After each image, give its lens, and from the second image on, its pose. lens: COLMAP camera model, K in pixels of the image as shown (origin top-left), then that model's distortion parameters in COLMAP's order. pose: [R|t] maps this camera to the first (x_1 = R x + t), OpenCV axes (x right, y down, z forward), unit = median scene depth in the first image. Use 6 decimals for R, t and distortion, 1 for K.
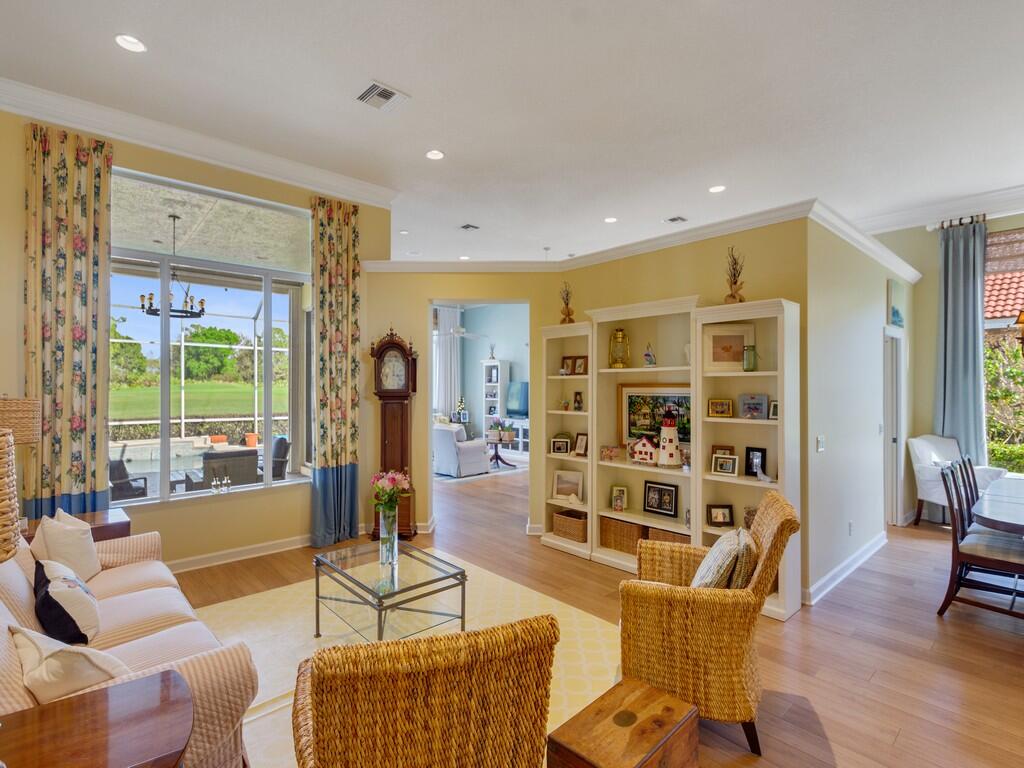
lens RADIAL K [[511.3, 0, 503.6], [0, 511.3, 383.8], [0, 0, 1]] dist [0.003607, -0.001626]
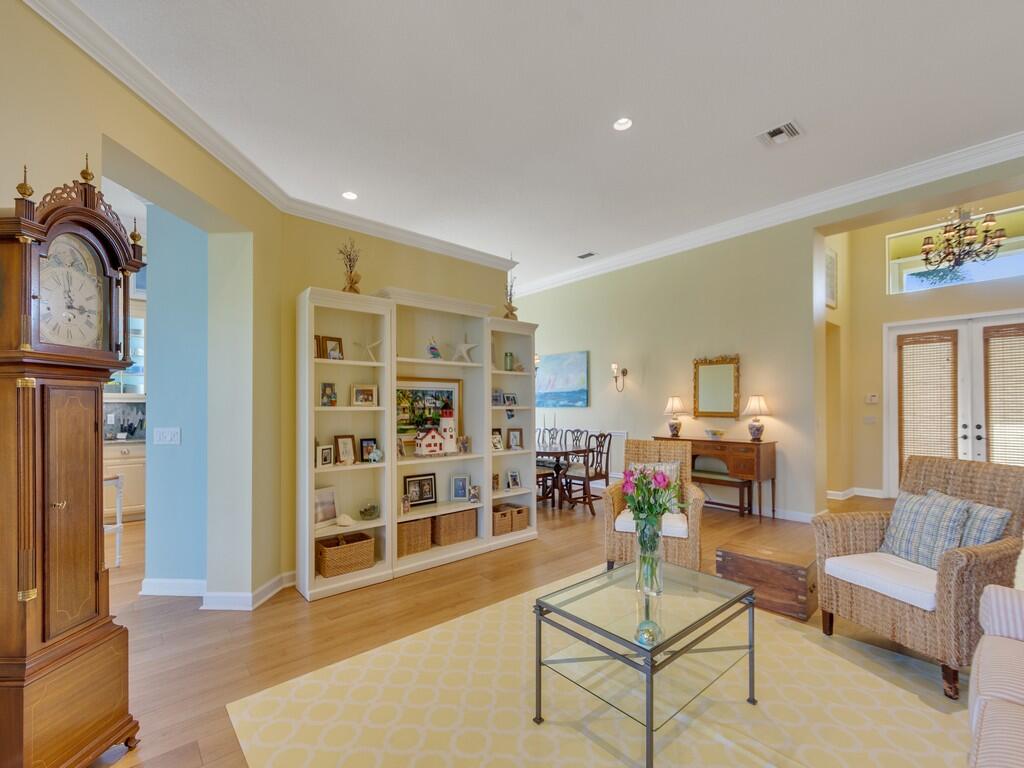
lens RADIAL K [[459.2, 0, 503.3], [0, 459.2, 407.3], [0, 0, 1]] dist [0.013208, -0.005207]
pose [[0.012931, 0.000817, 0.999916, -0.535802], [0.001187, 0.999999, -0.000832, 0.052497], [-0.999916, 0.001198, 0.012930, 0.721277]]
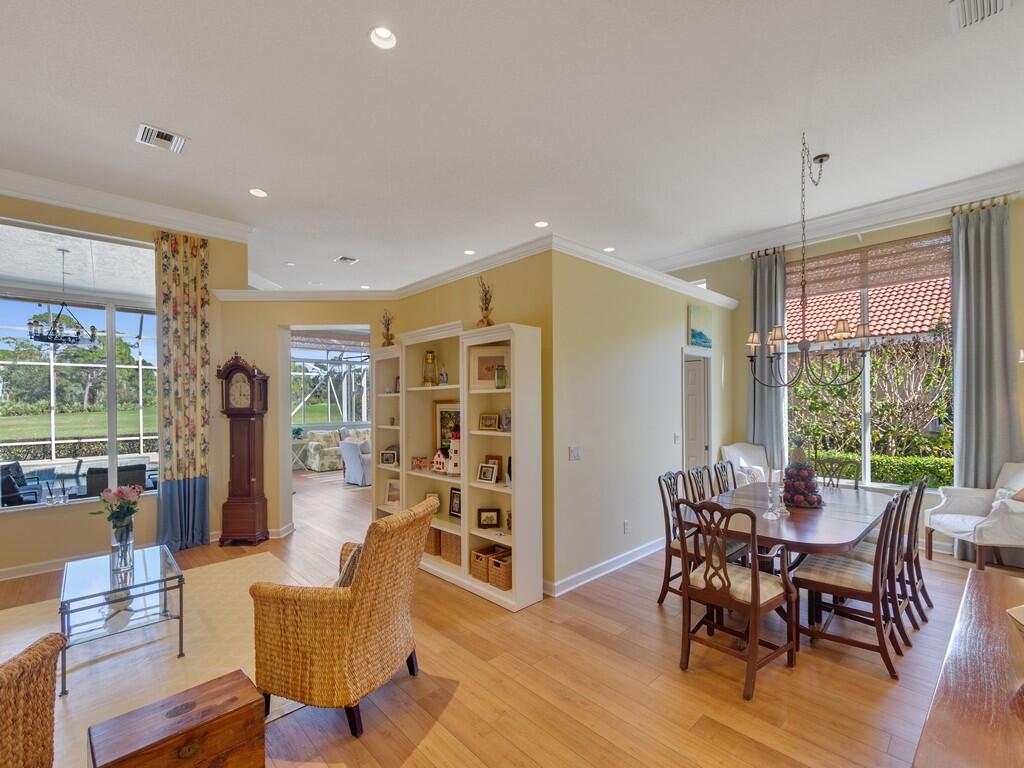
lens RADIAL K [[459.2, 0, 511.8], [0, 459.2, 403.6], [0, 0, 1]] dist [0.013208, -0.005207]
pose [[0.999686, -0.011194, 0.022422, 0.349275], [0.011020, 0.999908, 0.007883, 0.000432], [-0.022509, -0.007634, 0.999718, 0.000756]]
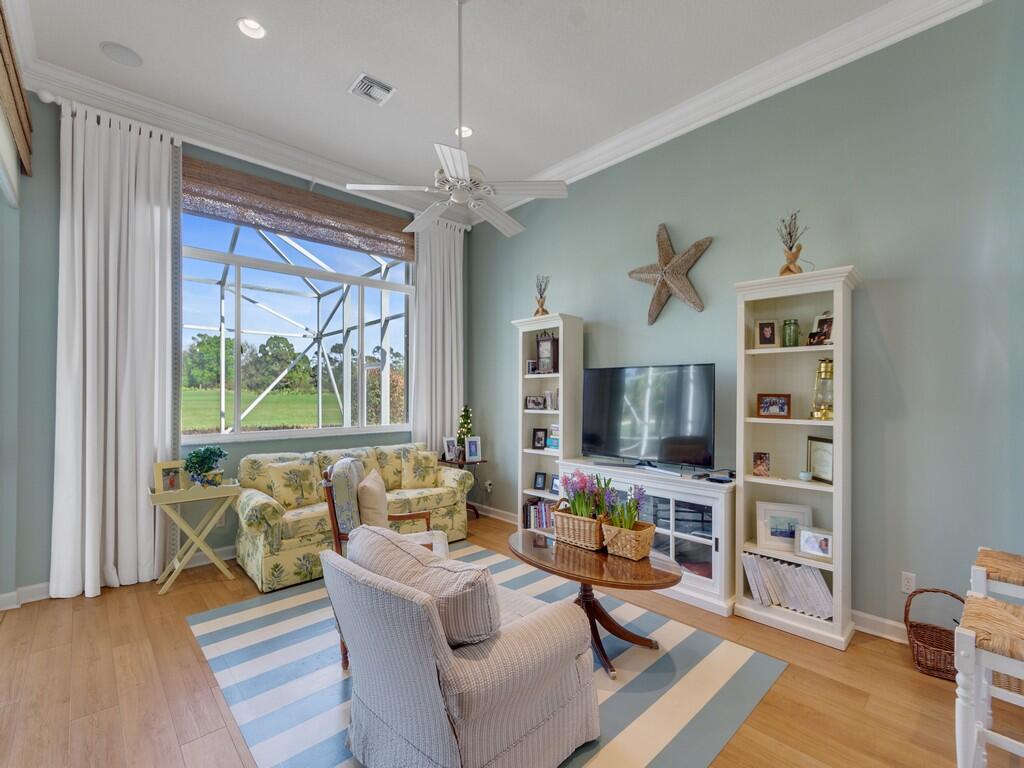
lens RADIAL K [[459.2, 0, 513.8], [0, 459.2, 386.1], [0, 0, 1]] dist [0.013208, -0.005207]
pose [[0.999666, -0.000433, 0.025854, -0.117570], [0.000792, 0.999903, -0.013888, 0.031466], [-0.025846, 0.013904, 0.999569, 1.359958]]
